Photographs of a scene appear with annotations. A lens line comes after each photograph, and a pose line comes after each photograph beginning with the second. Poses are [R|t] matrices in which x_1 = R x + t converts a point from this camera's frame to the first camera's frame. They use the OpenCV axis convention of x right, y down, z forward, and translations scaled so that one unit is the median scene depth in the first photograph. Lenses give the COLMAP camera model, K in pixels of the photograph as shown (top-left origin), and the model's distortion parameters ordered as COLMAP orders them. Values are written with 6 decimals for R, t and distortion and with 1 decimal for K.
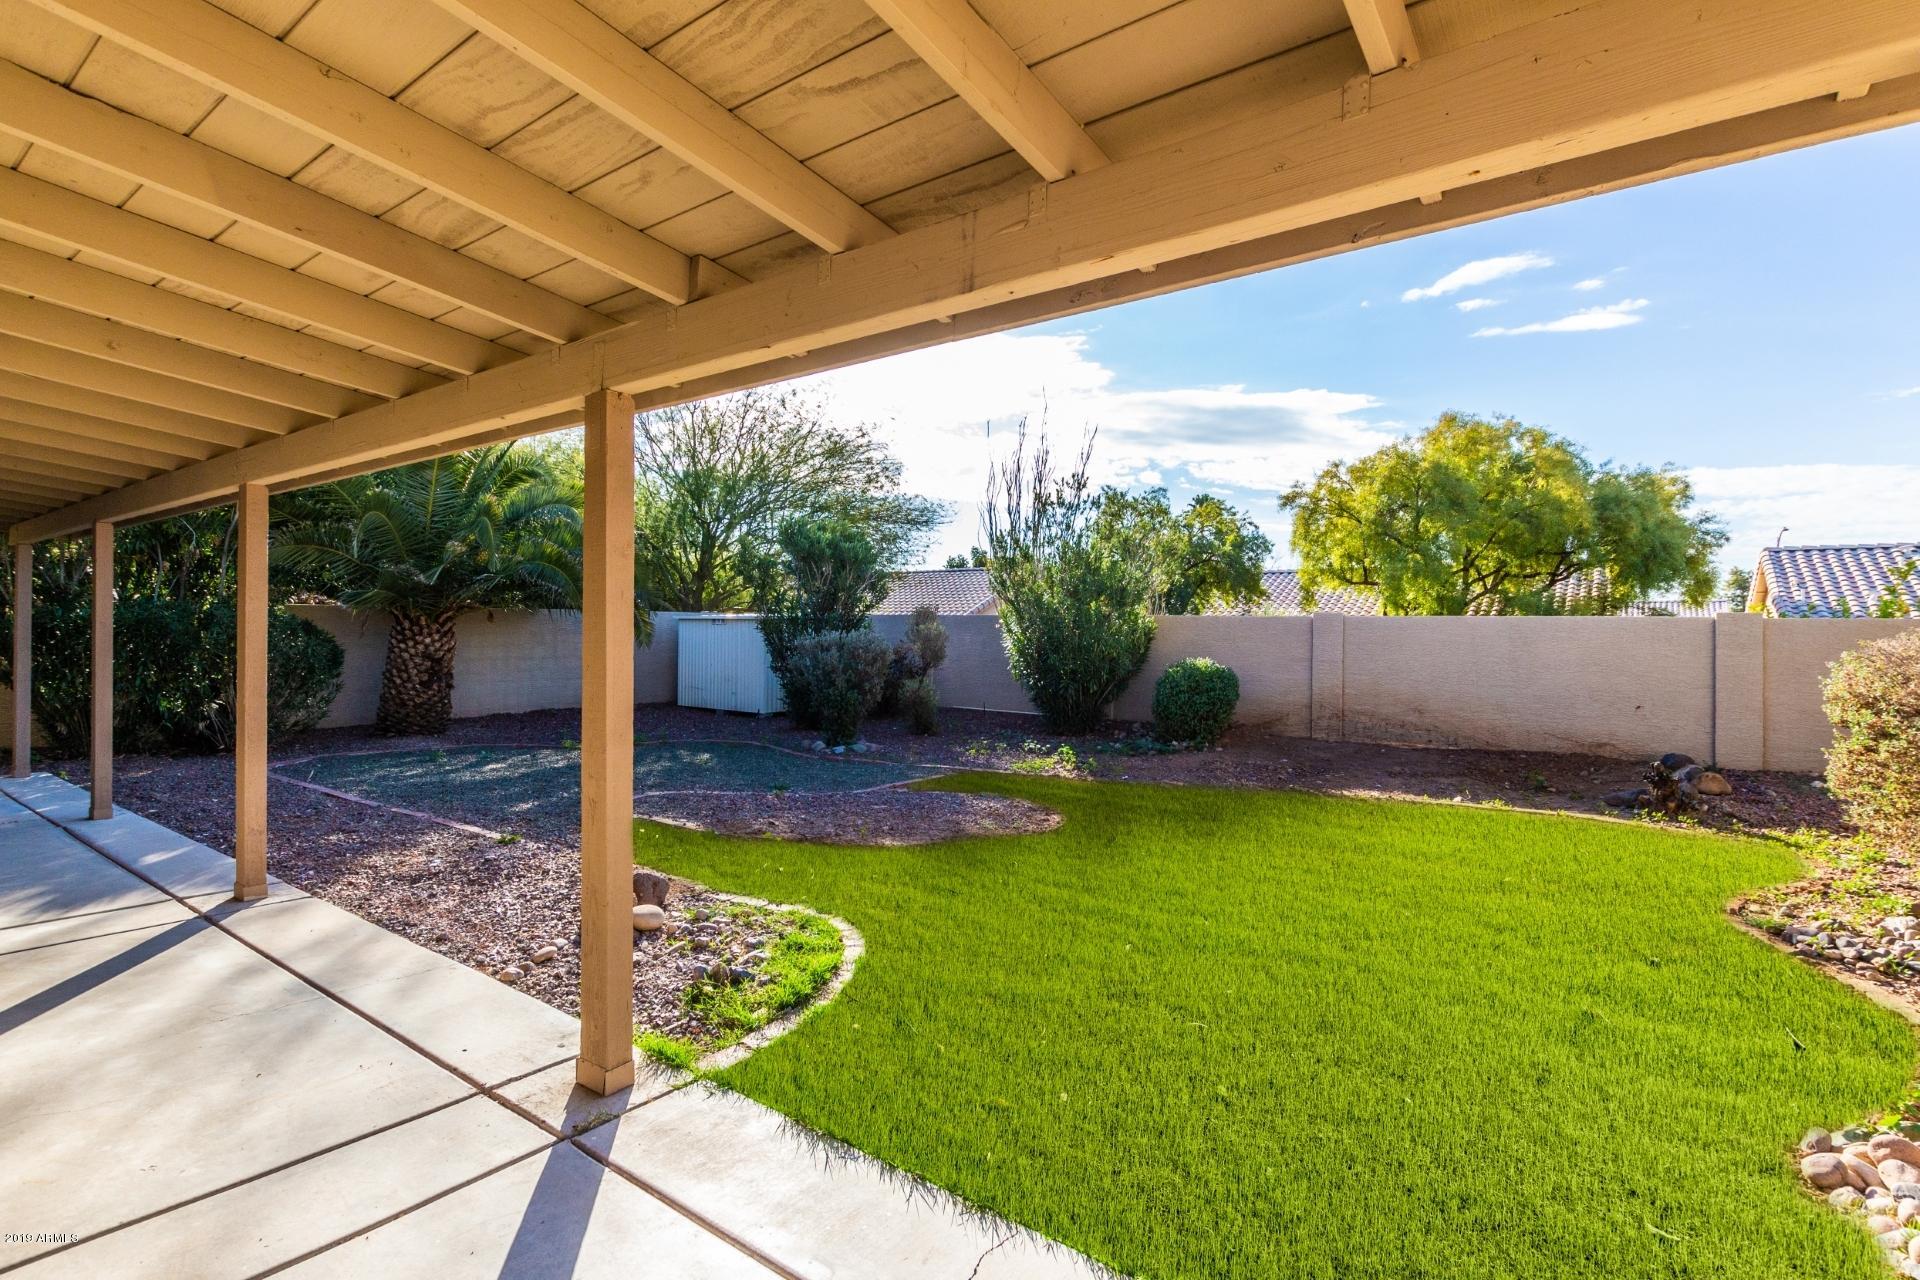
lens RADIAL K [[879.7, 0, 959.7], [0, 879.7, 630.4], [0, 0, 1]] dist [0.010856, 0.000231]
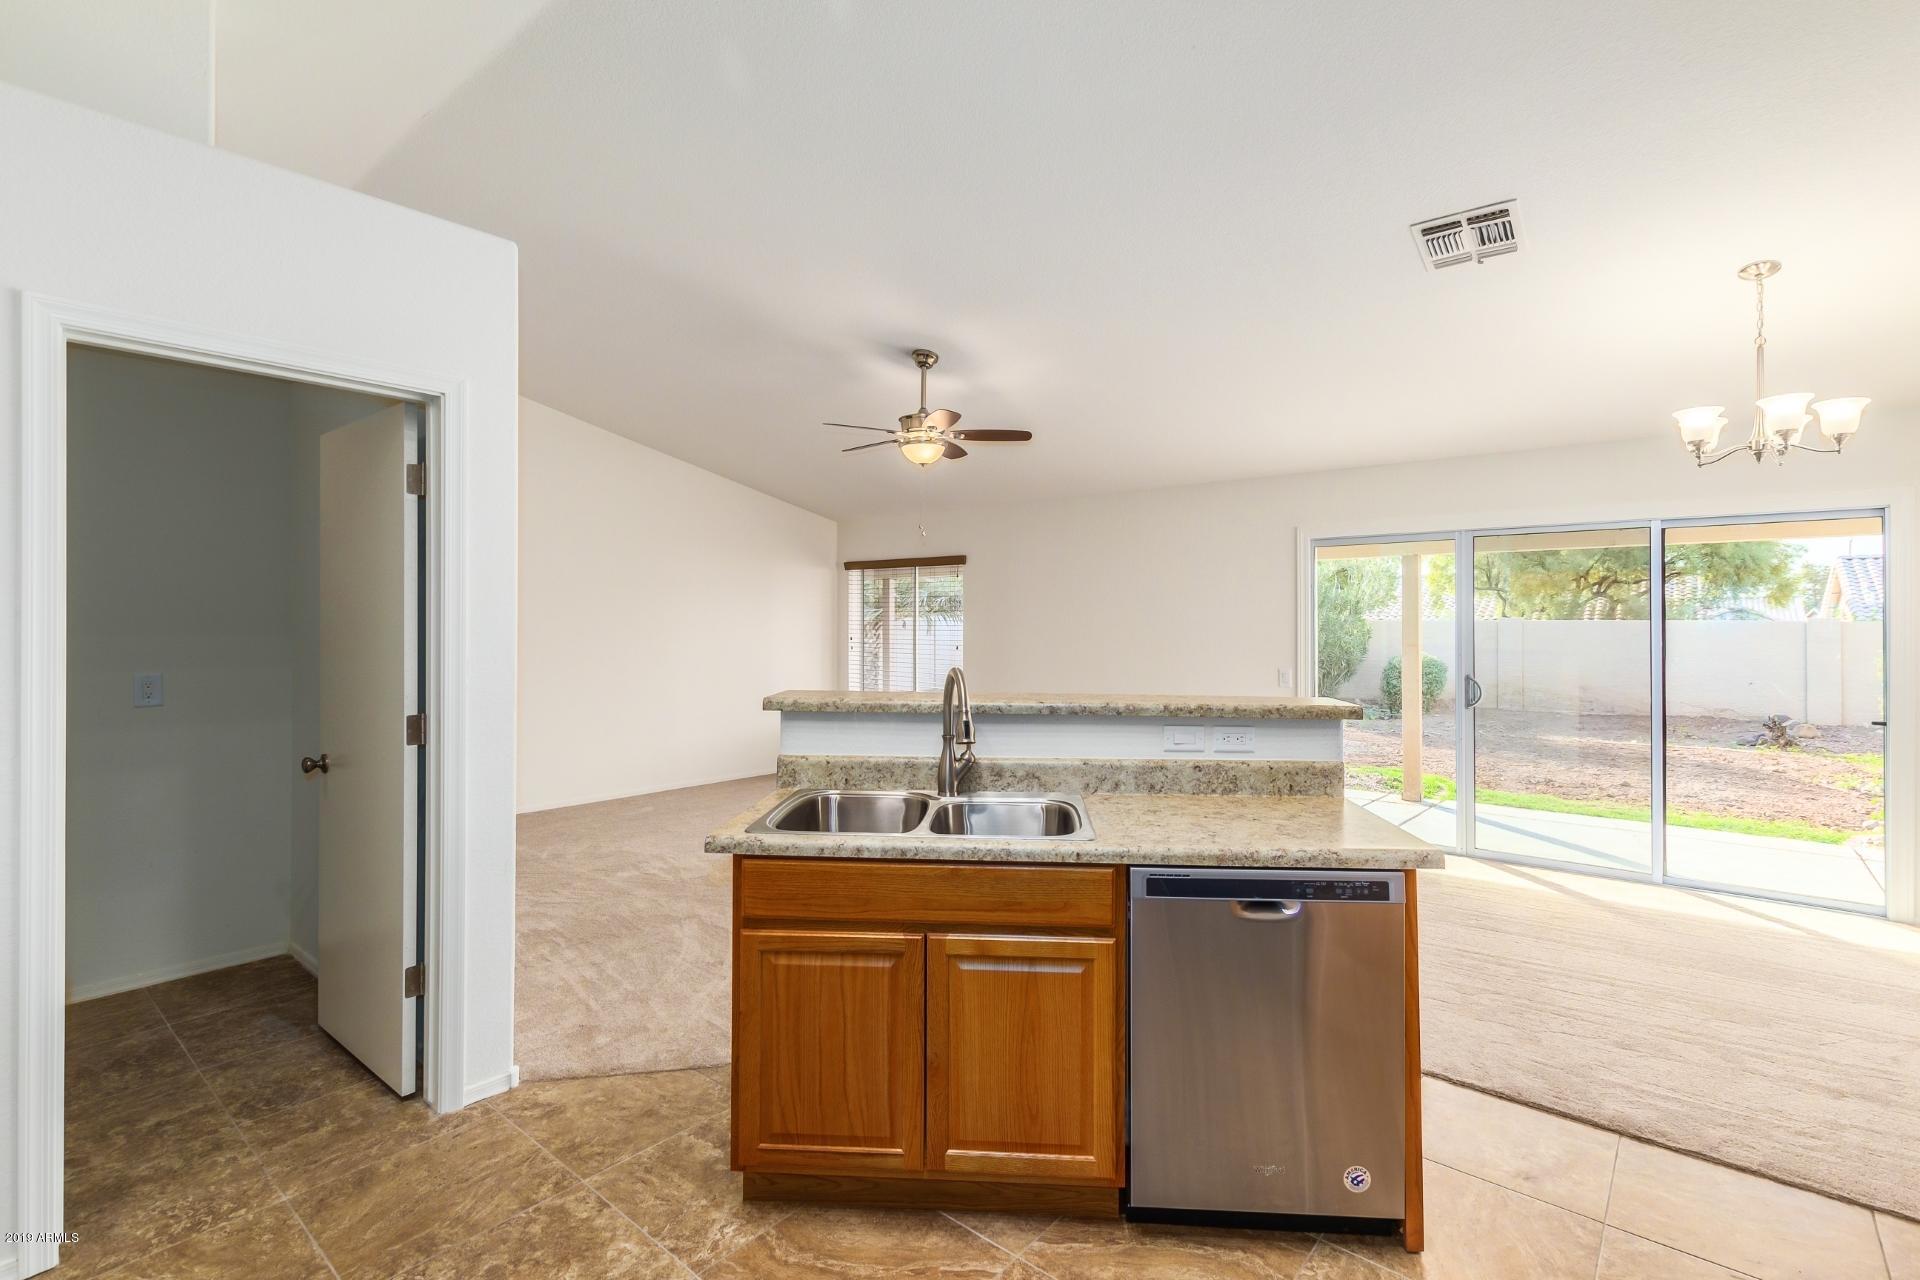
lens RADIAL K [[879.7, 0, 962.5], [0, 879.7, 628.3], [0, 0, 1]] dist [0.010856, 0.000231]
pose [[0.999177, -0.006455, -0.040052, -0.243062], [0.006386, 0.999978, -0.001868, -0.003938], [0.040064, 0.001611, 0.999196, -0.262960]]
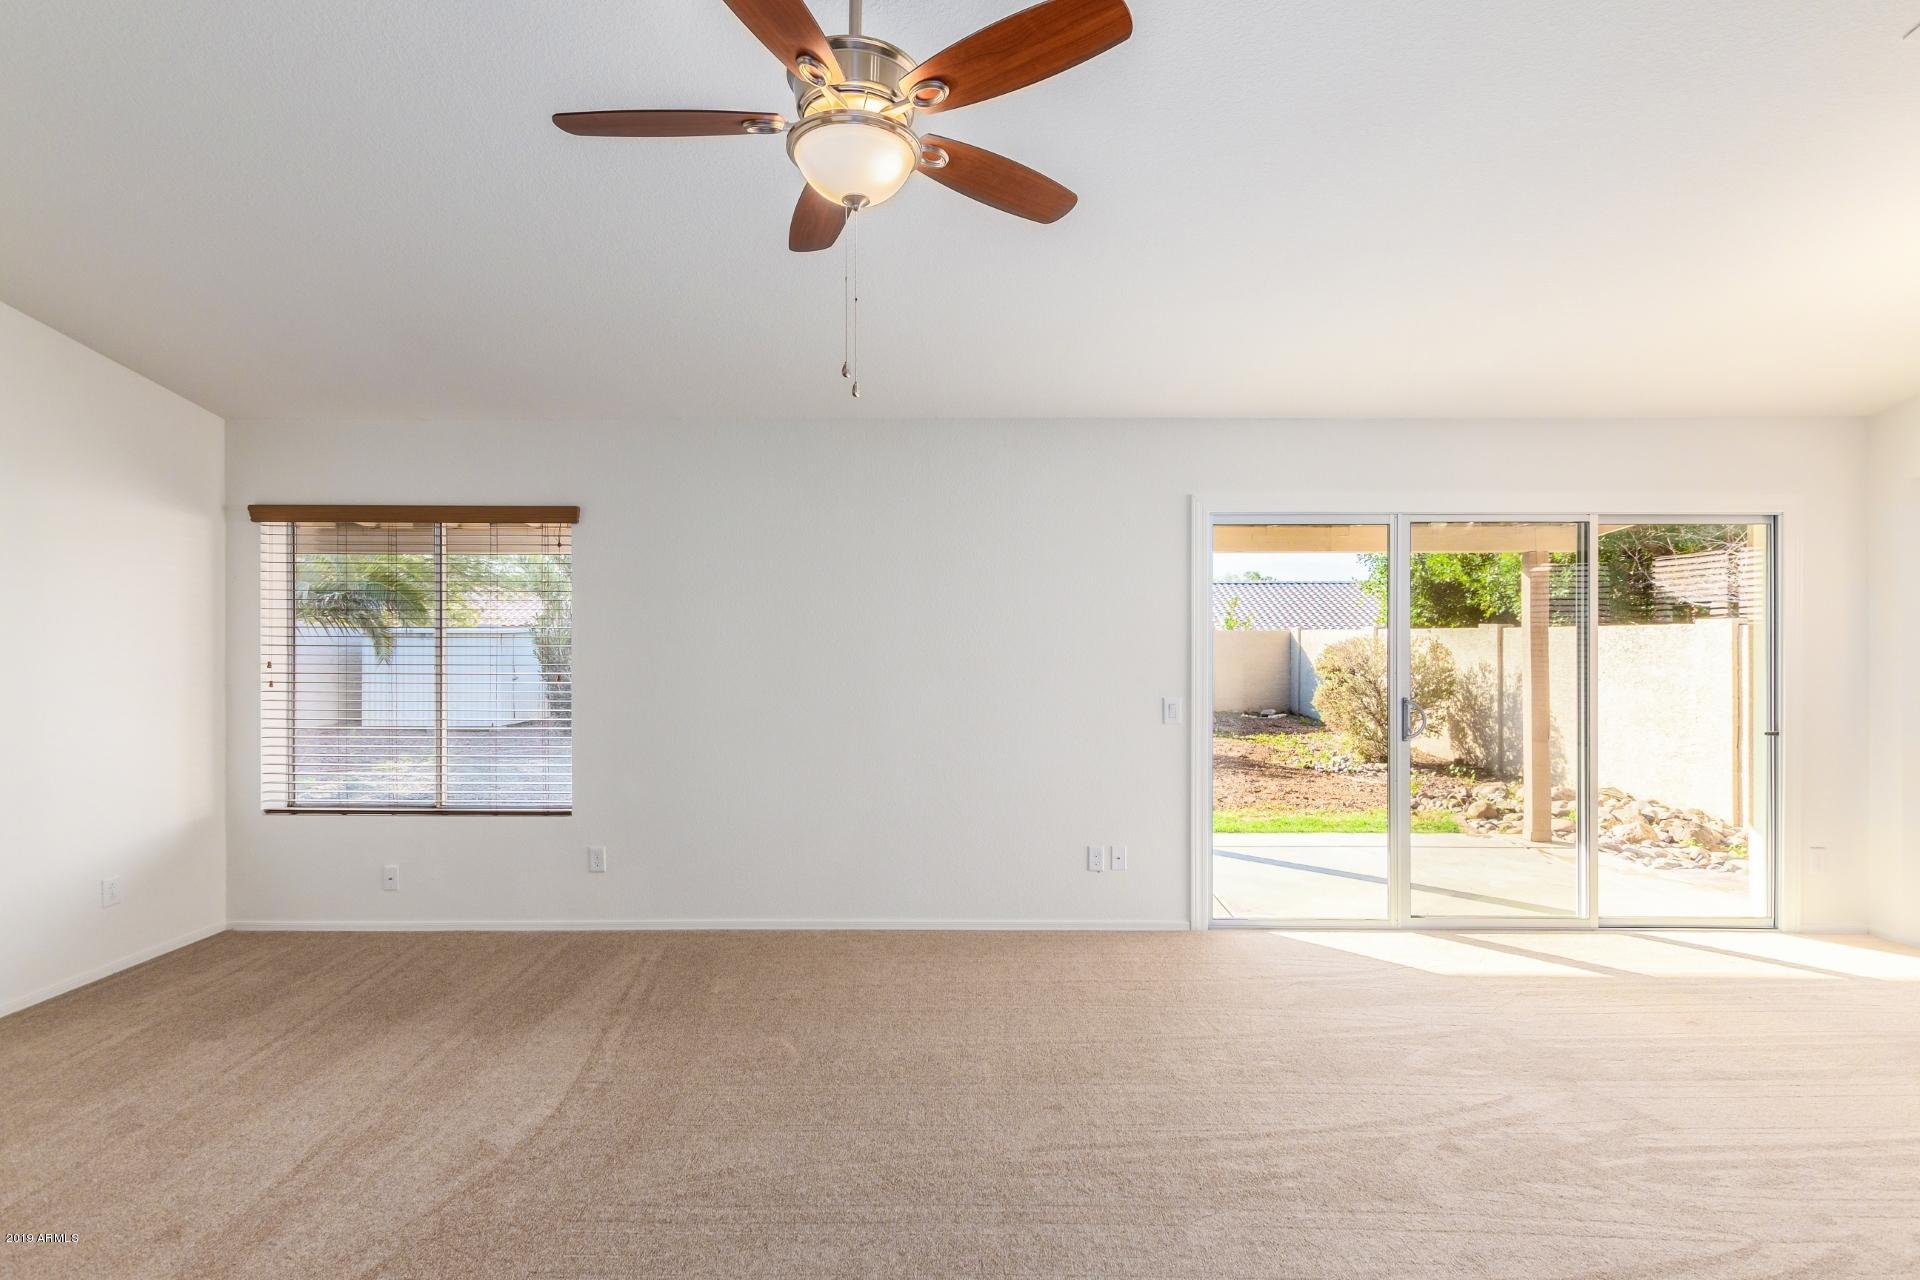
lens RADIAL K [[879.7, 0, 970.6], [0, 879.7, 636.9], [0, 0, 1]] dist [0.010856, 0.000231]
pose [[0.798531, -0.011038, 0.601852, -0.307870], [0.009850, 0.999938, 0.005269, -0.006144], [-0.601873, 0.001721, 0.798590, -0.101826]]
